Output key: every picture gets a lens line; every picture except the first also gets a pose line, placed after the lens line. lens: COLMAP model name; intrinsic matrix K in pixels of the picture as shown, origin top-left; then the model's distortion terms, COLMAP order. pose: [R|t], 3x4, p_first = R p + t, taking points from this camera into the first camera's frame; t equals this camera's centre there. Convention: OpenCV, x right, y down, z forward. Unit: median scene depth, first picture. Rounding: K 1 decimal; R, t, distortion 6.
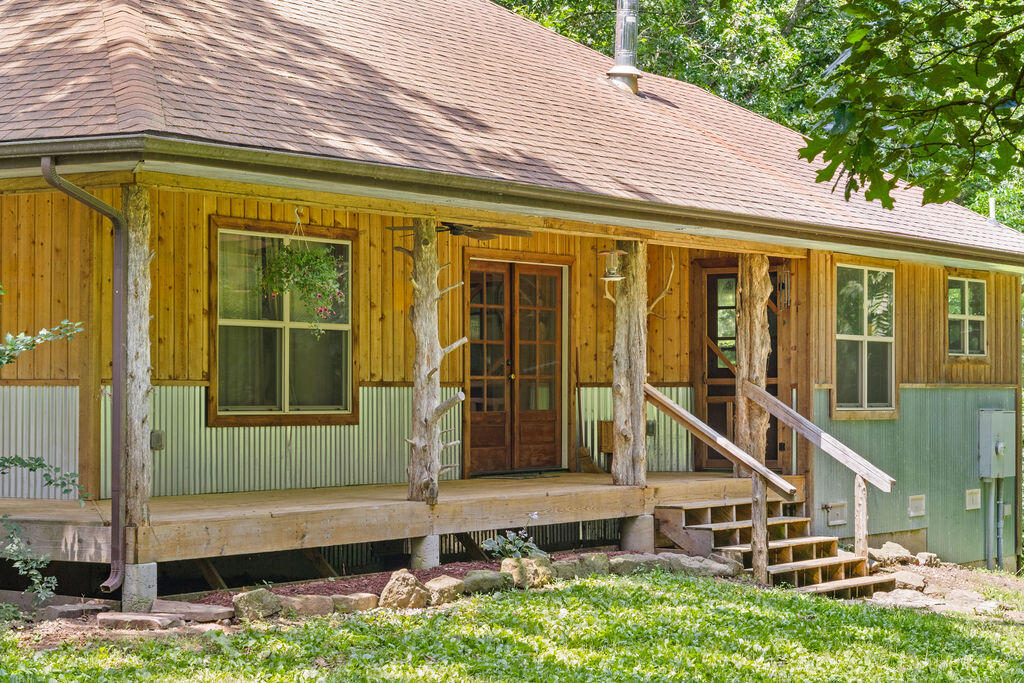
lens RADIAL K [[2307.4, 0, 512.6], [0, 2307.4, 341.6], [0, 0, 1]] dist [-0.120885, 0.000000]
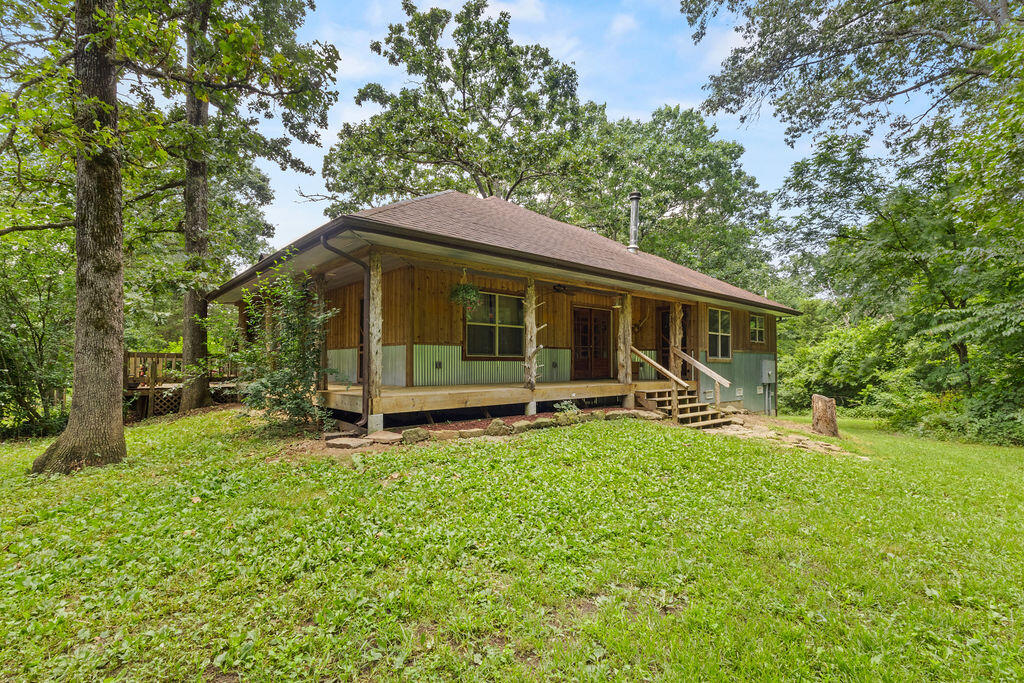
lens RADIAL K [[478.2, 0, 510.8], [0, 478.2, 357.2], [0, 0, 1]] dist [0.005008, 0.000607]
pose [[0.964796, -0.002679, -0.262985, 0.069272], [0.004626, 0.999966, 0.006785, 0.026680], [0.262958, -0.007763, 0.964776, 0.418312]]
